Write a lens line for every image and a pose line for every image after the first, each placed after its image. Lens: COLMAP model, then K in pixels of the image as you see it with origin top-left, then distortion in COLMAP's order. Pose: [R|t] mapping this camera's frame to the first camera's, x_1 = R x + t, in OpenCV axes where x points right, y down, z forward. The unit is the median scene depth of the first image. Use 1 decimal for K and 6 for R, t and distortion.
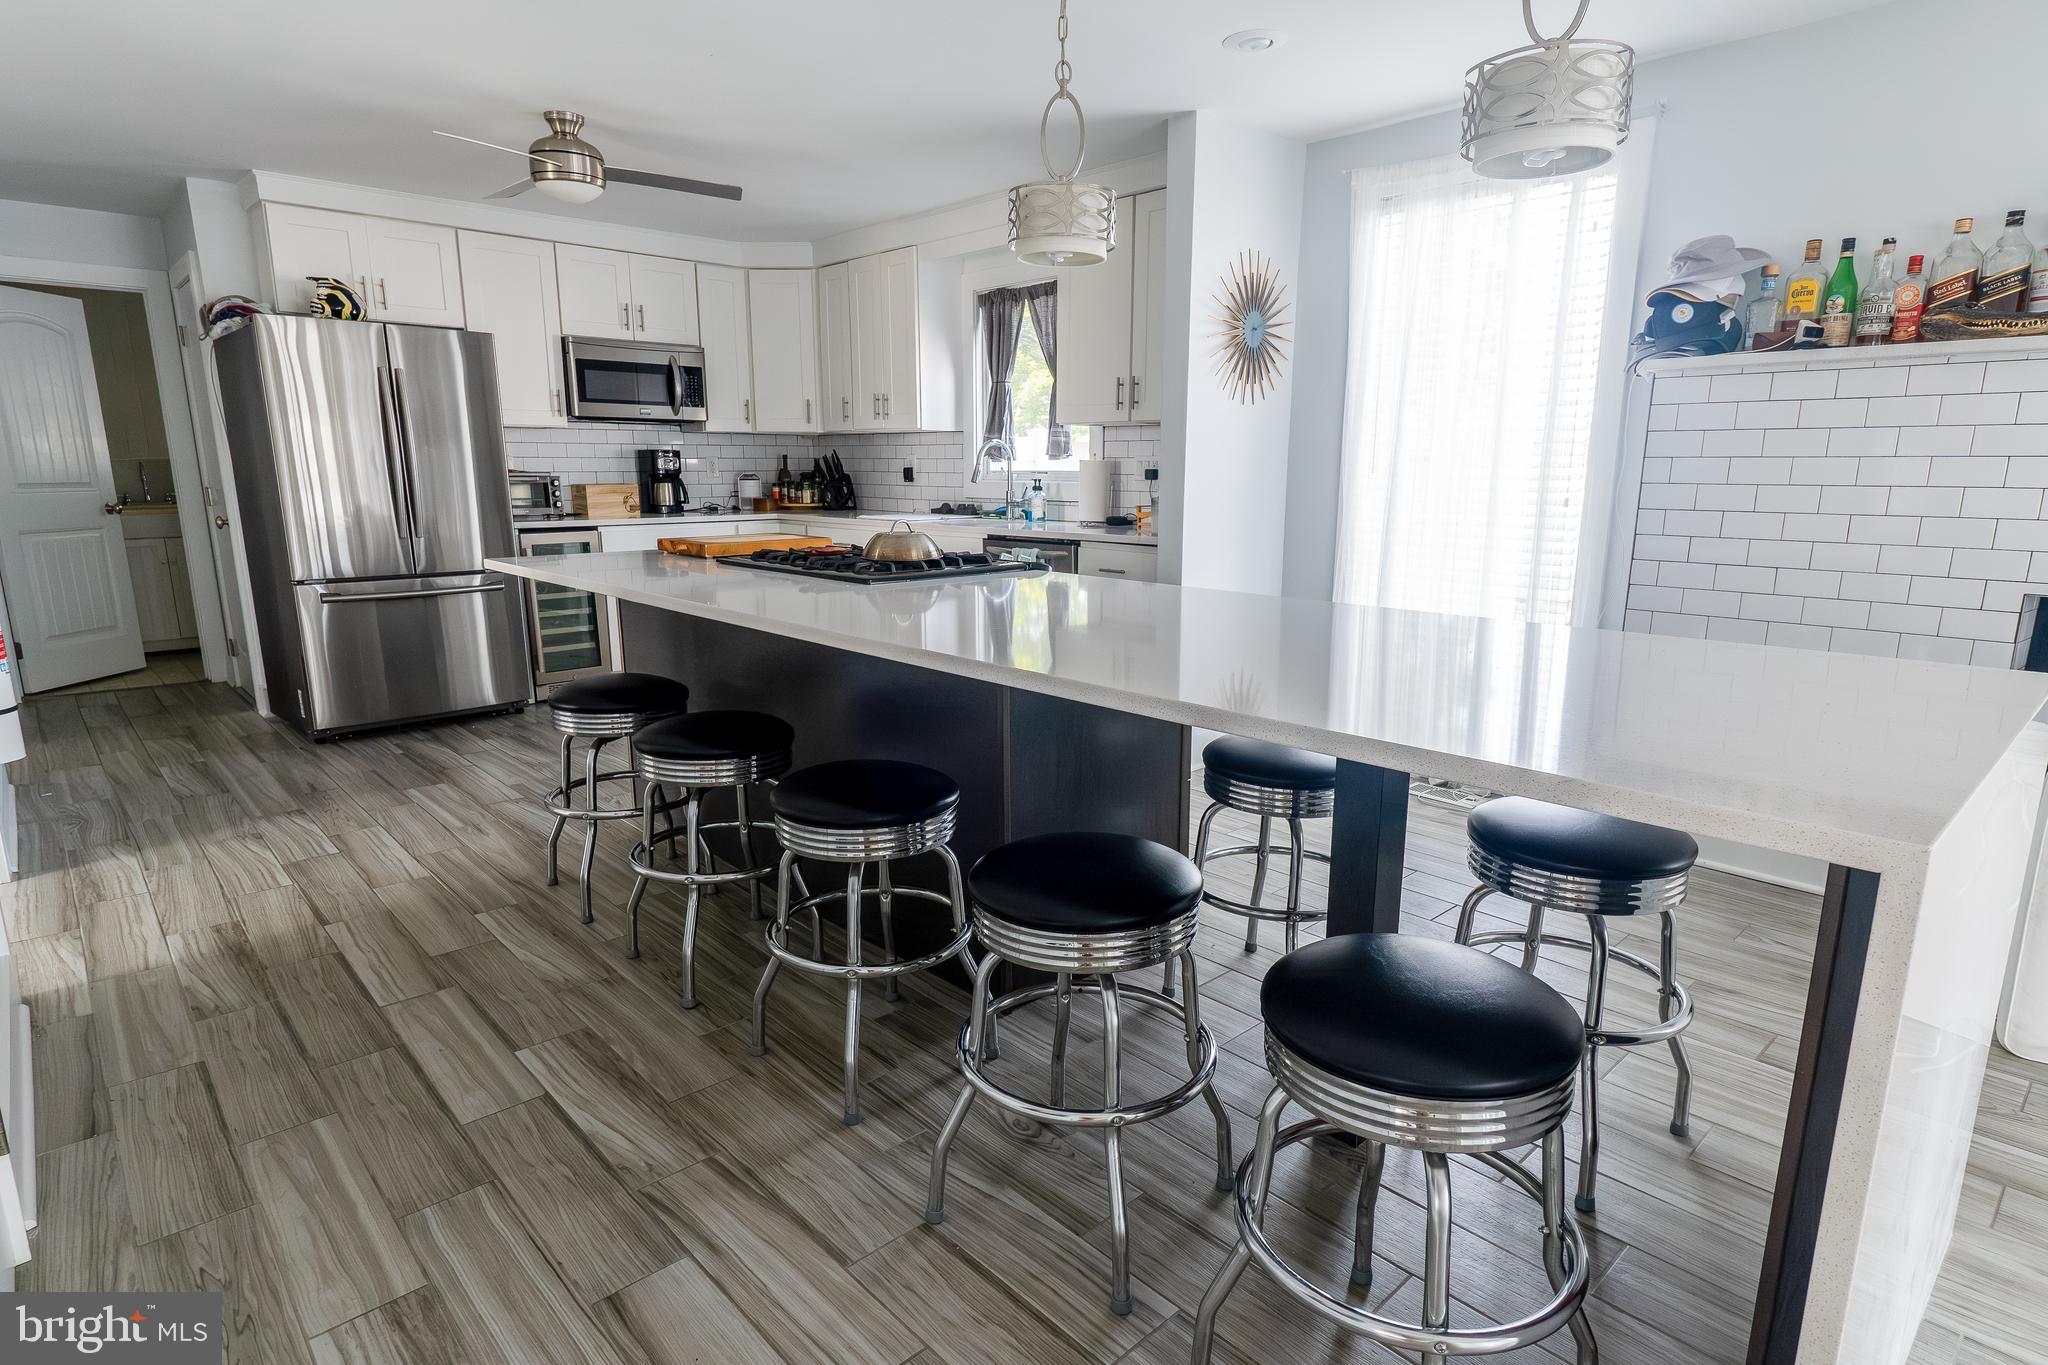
lens RADIAL K [[1049.1, 0, 1027.7], [0, 1049.1, 677.9], [0, 0, 1]] dist [0.001216, -0.000004]
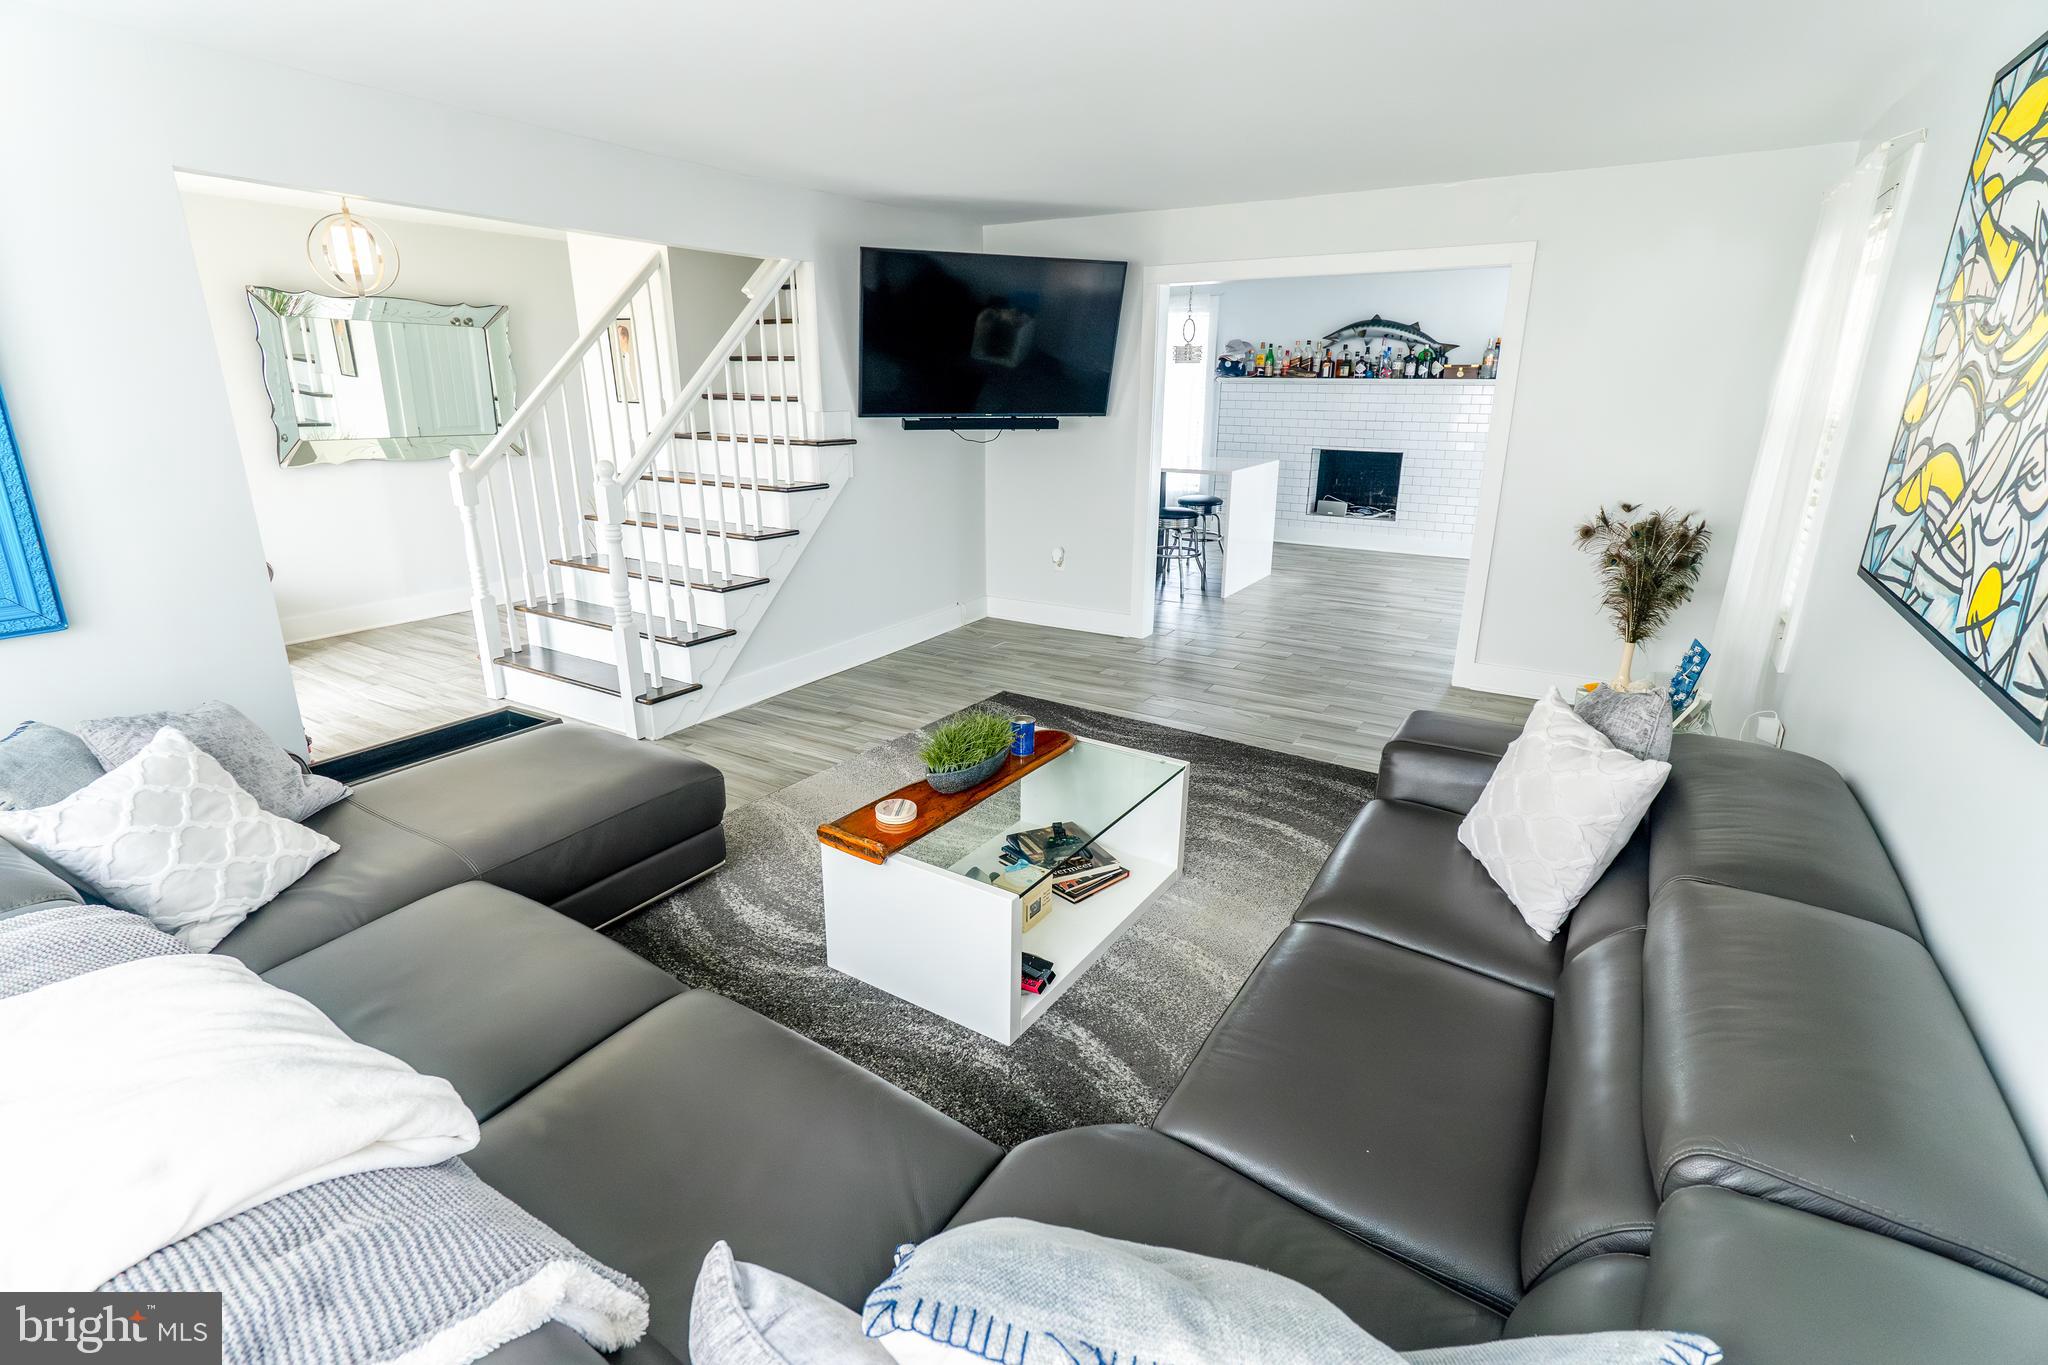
lens RADIAL K [[960.6, 0, 1021.1], [0, 960.6, 683.3], [0, 0, 1]] dist [-0.006363, 0.000438]
pose [[0.959566, -0.069902, 0.272664, -0.868734], [0.042856, 0.993661, 0.103925, 0.297347], [-0.278201, -0.088037, 0.956480, -1.749148]]
